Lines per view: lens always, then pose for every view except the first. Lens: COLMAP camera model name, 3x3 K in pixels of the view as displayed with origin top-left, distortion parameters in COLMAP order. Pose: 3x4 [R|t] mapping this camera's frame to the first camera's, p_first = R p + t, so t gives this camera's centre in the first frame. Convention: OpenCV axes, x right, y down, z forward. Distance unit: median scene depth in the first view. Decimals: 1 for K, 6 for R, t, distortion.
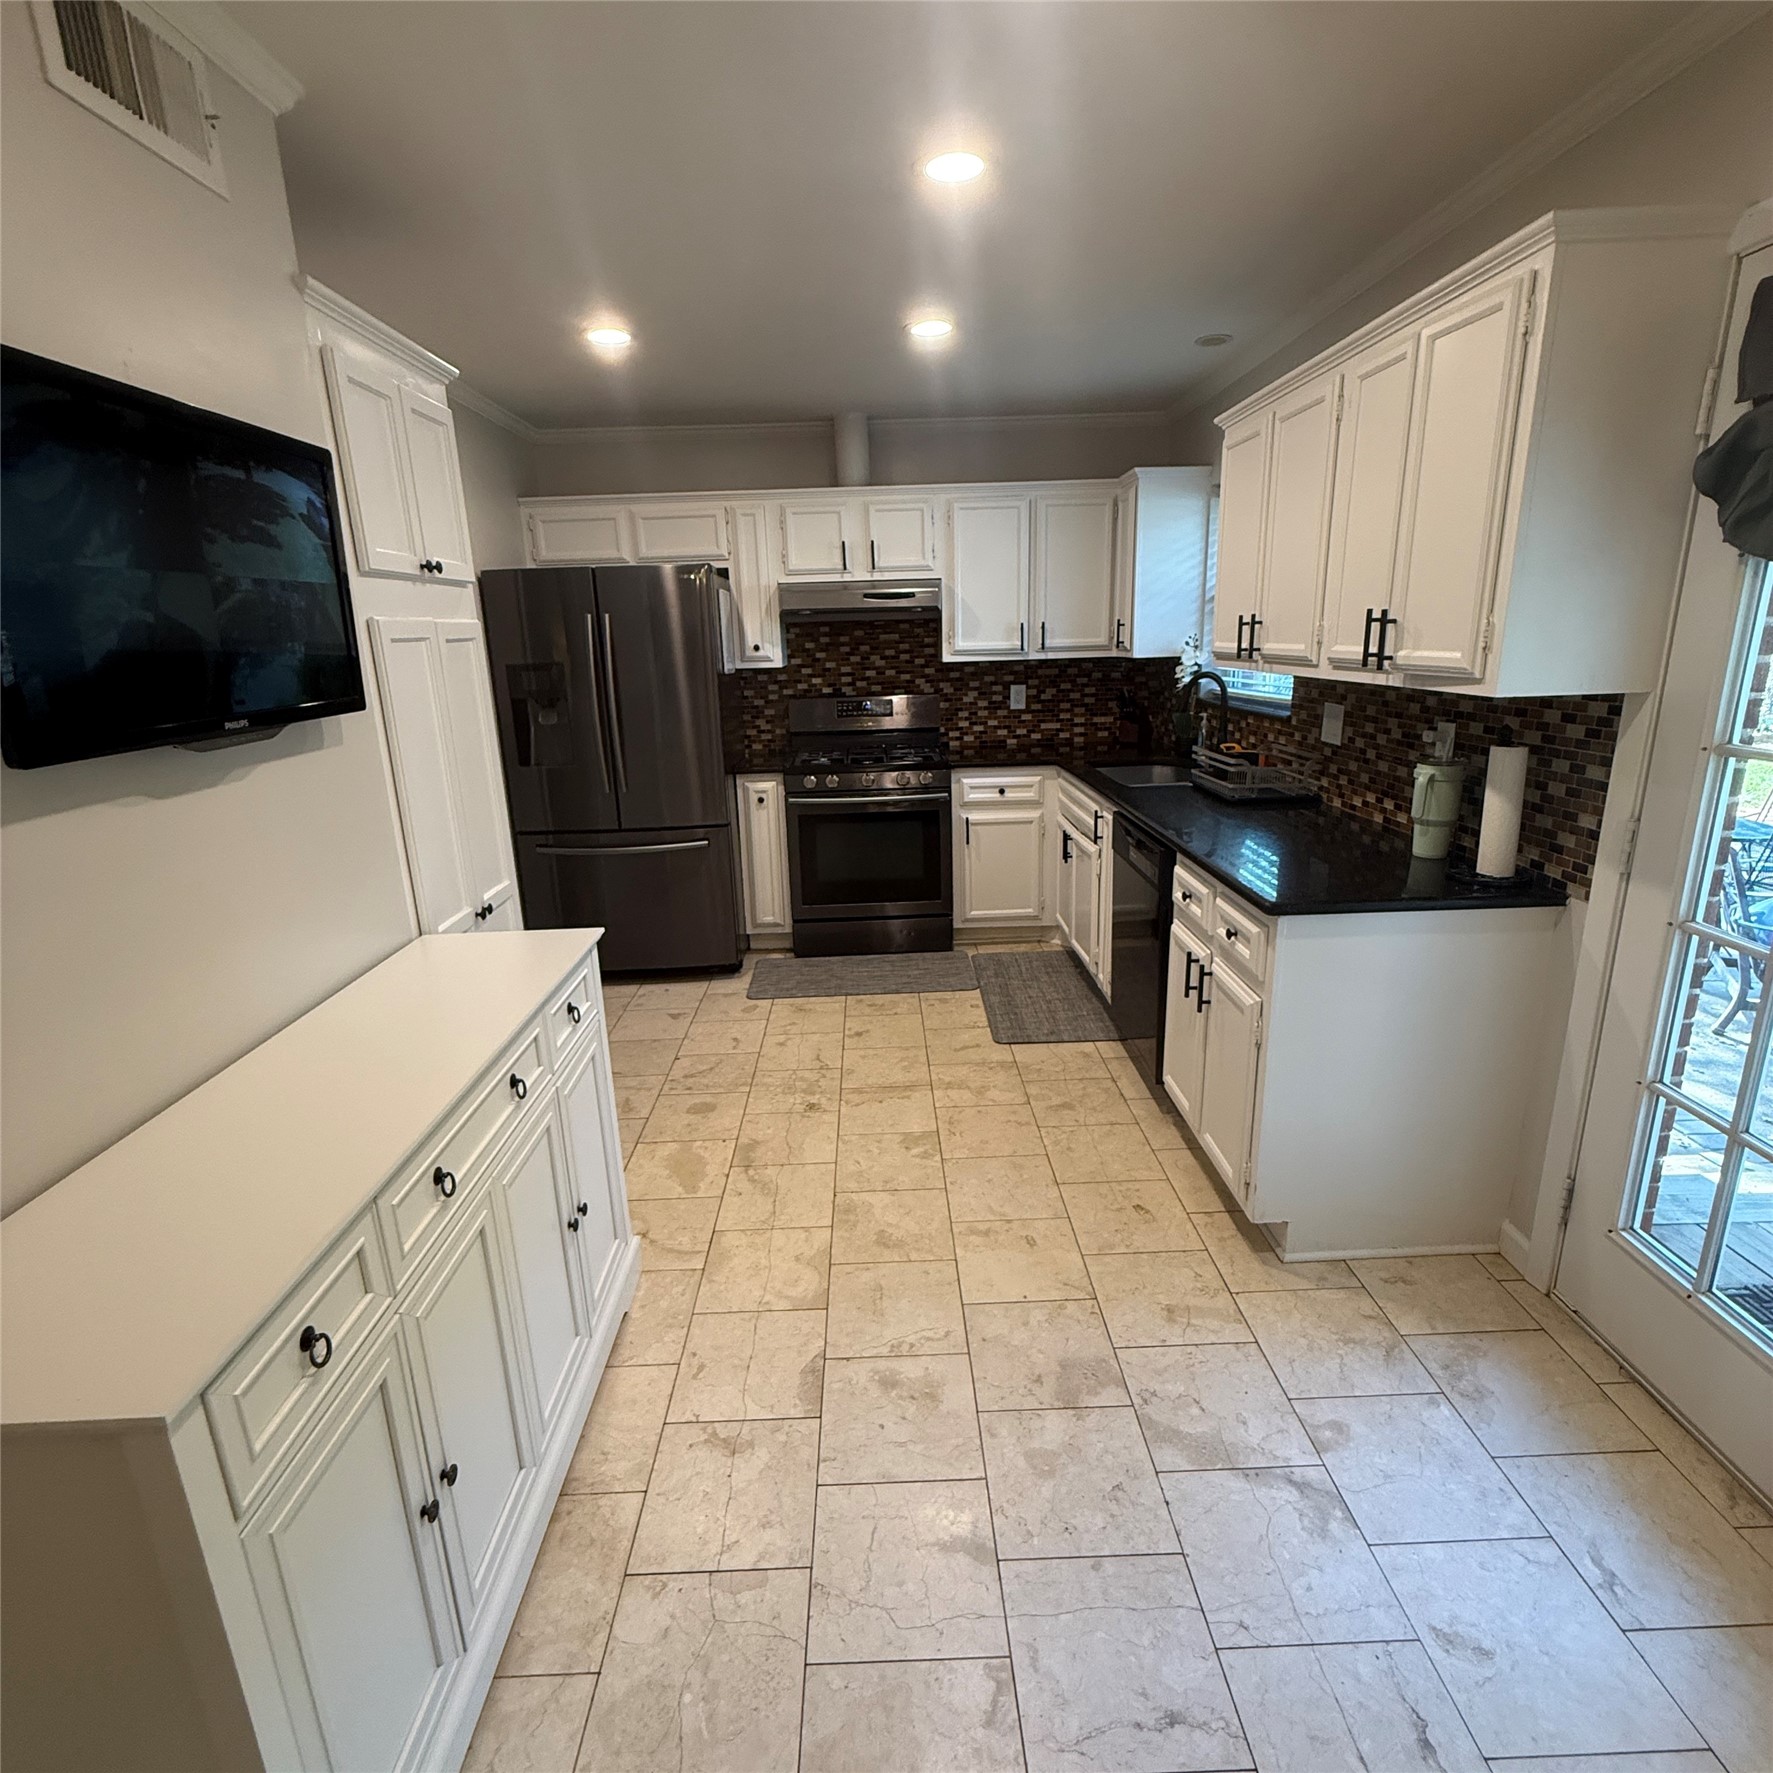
lens RADIAL K [[939.6, 0, 881.7], [0, 939.6, 887.4], [0, 0, 1]] dist [-0.001756, -0.001346]
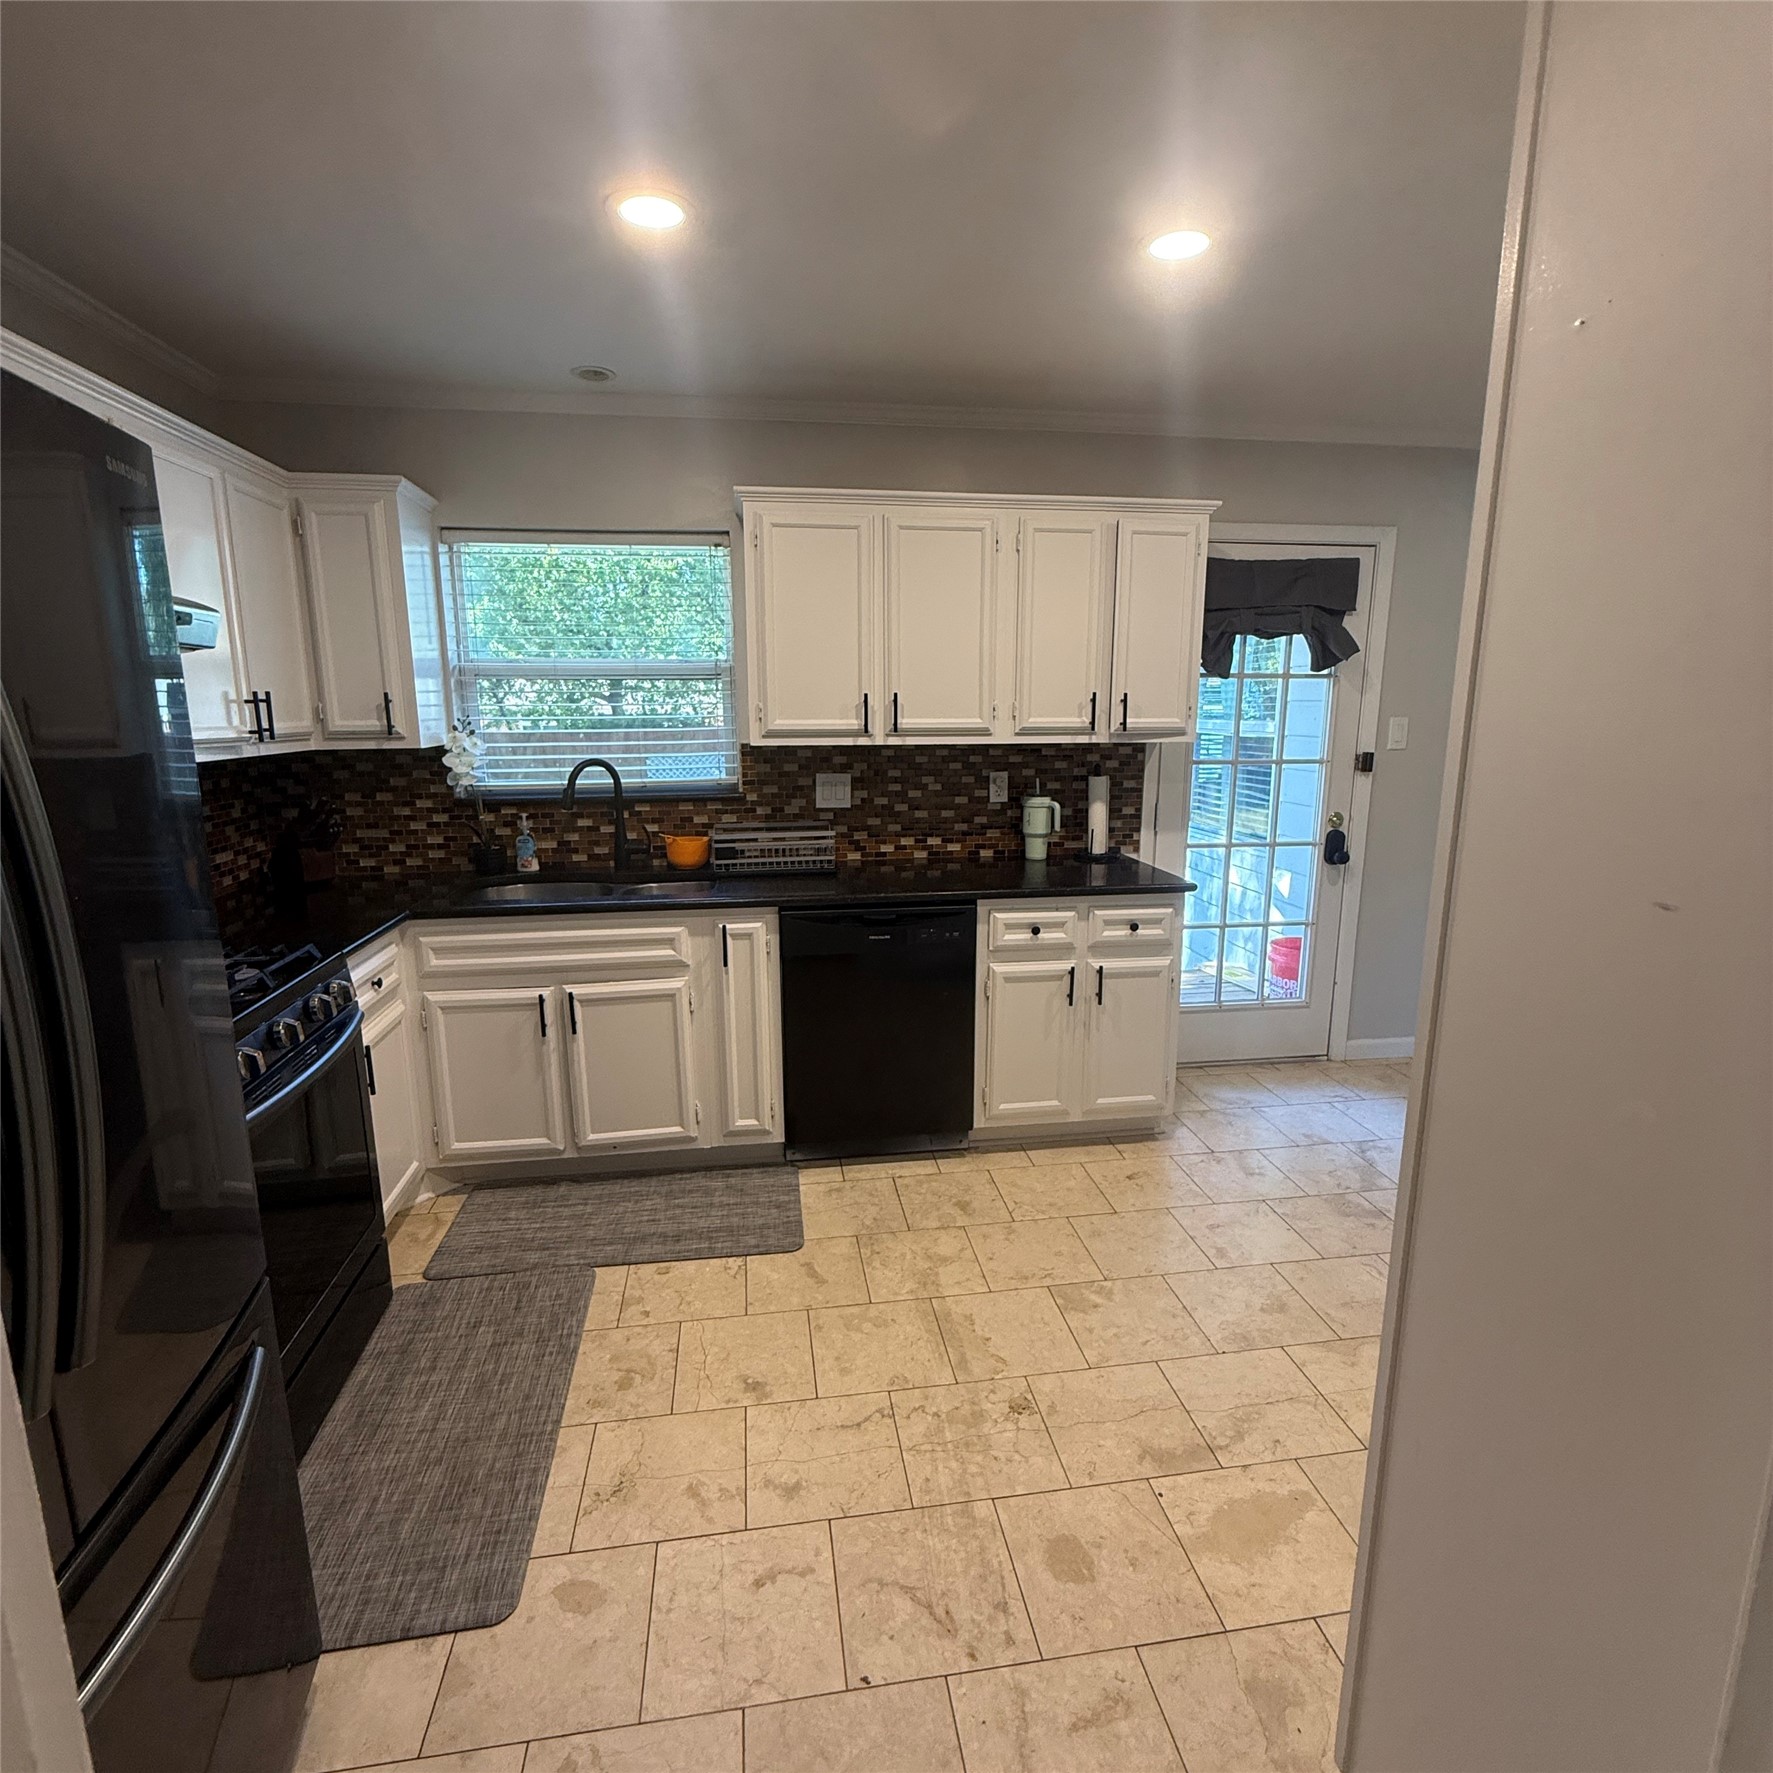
lens RADIAL K [[939.6, 0, 892.0], [0, 939.6, 884.9], [0, 0, 1]] dist [-0.001756, -0.001346]
pose [[-0.134124, -0.155238, 0.978730, -0.572243], [0.269632, 0.944674, 0.186786, -0.225938], [-0.953577, 0.288949, -0.084847, 0.922808]]
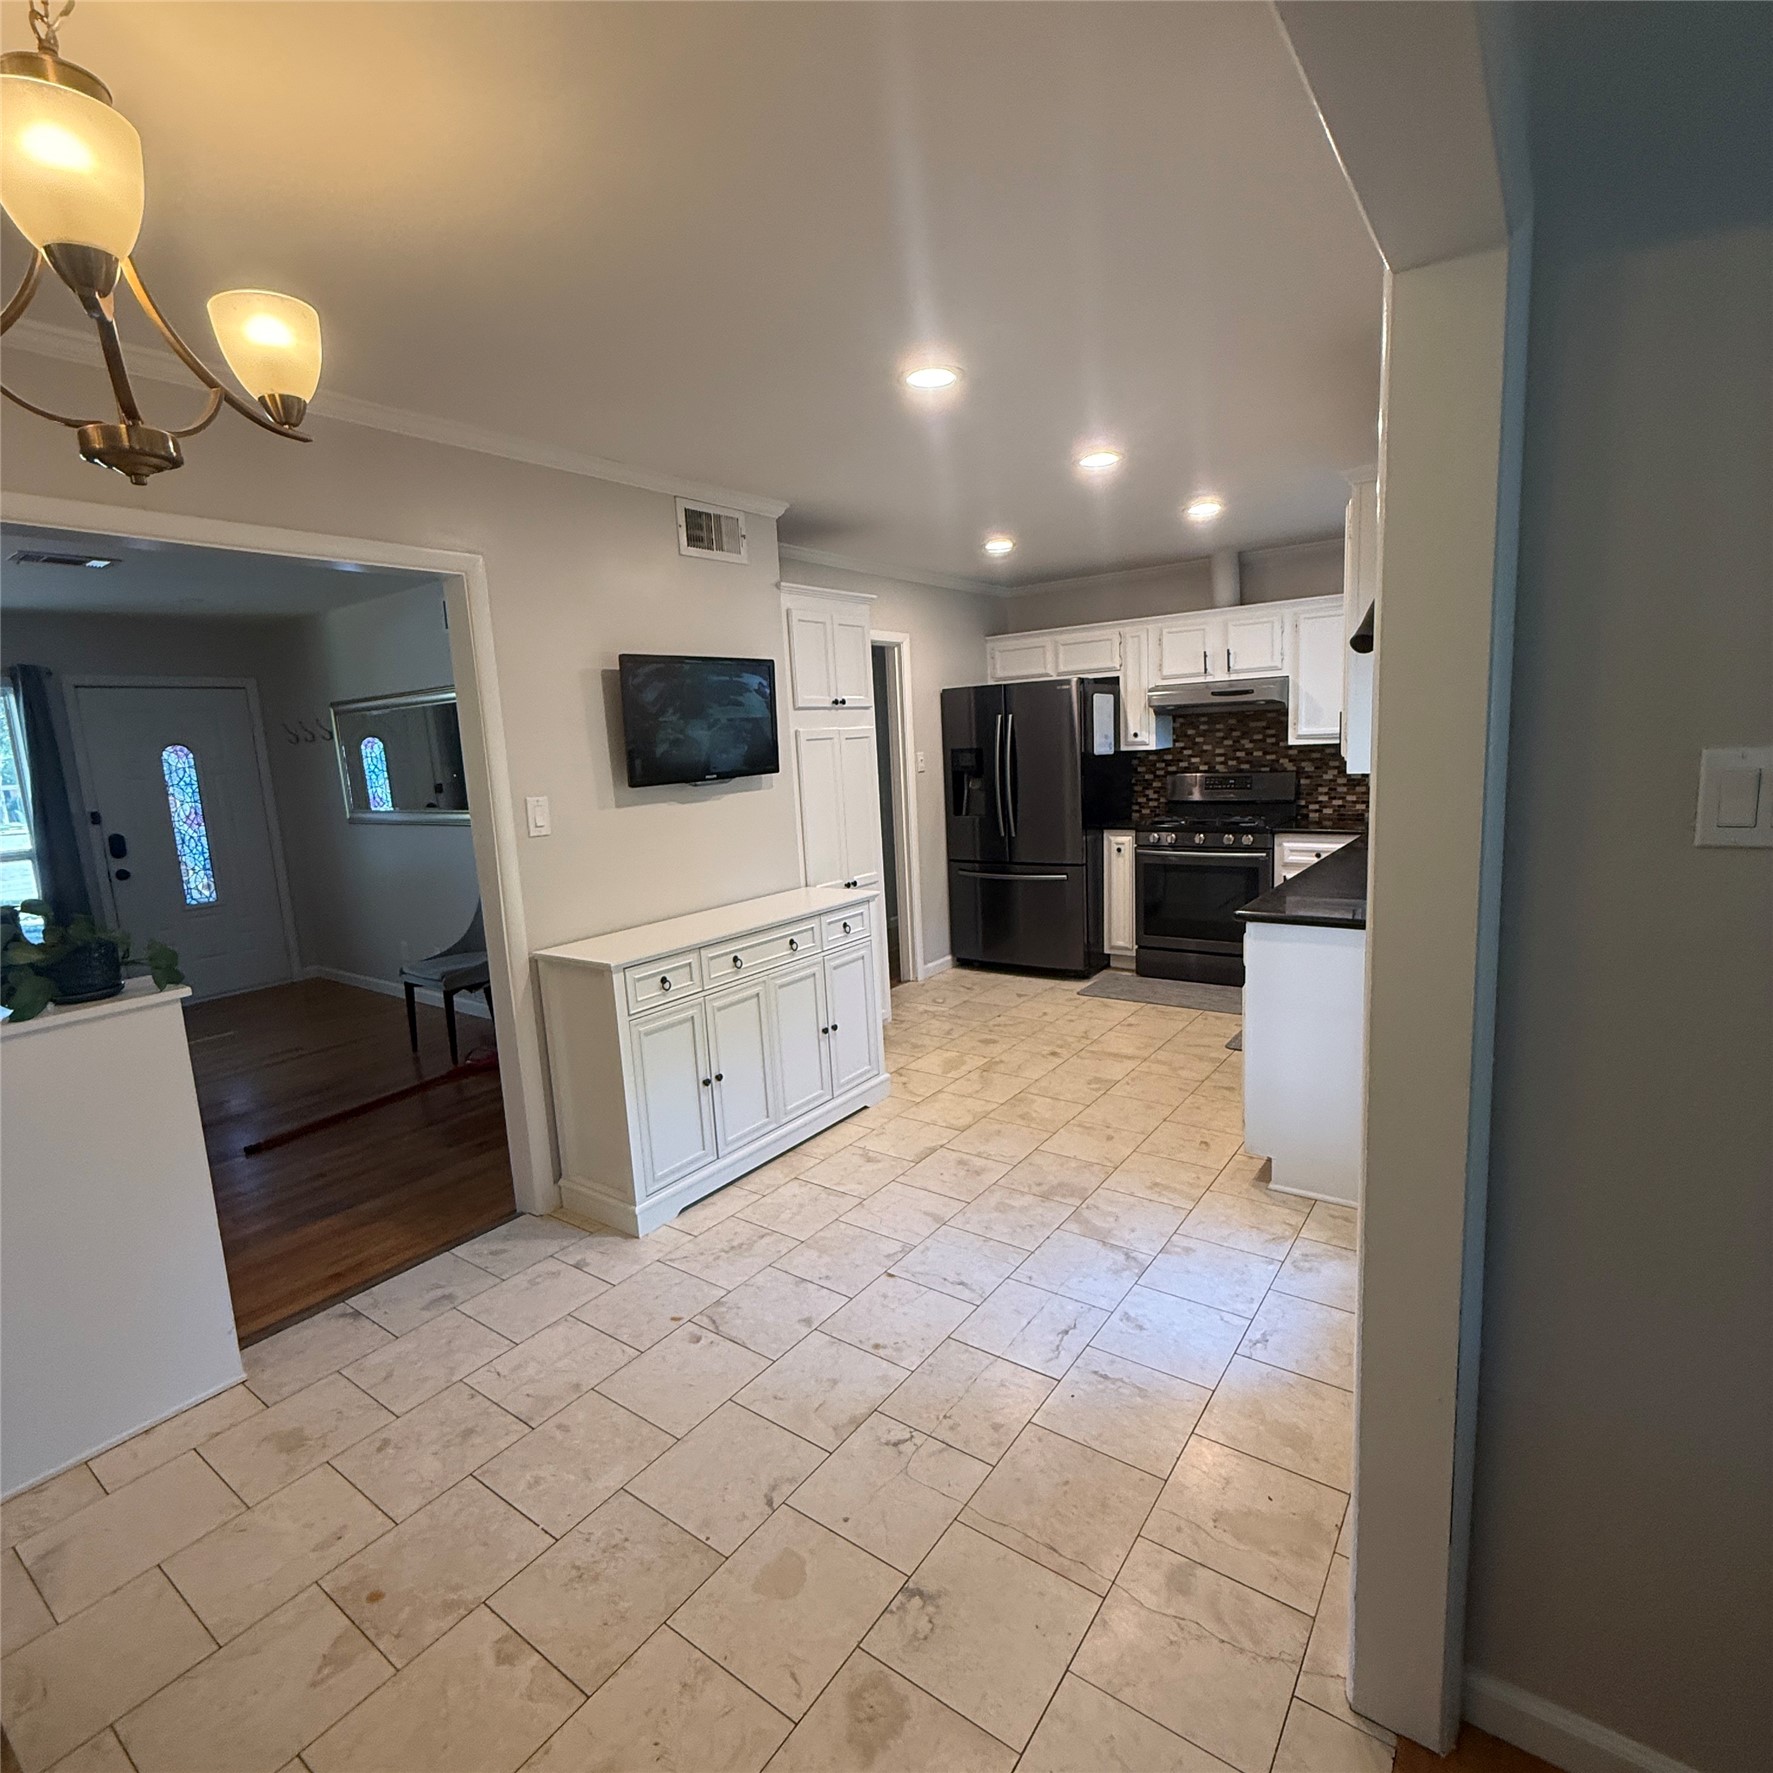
lens RADIAL K [[939.6, 0, 884.6], [0, 939.6, 888.8], [0, 0, 1]] dist [-0.001756, -0.001346]
pose [[0.797848, 0.085945, -0.596700, 0.492185], [-0.132634, 0.990559, -0.034670, 0.061083], [0.588087, 0.106804, 0.801715, -0.290266]]
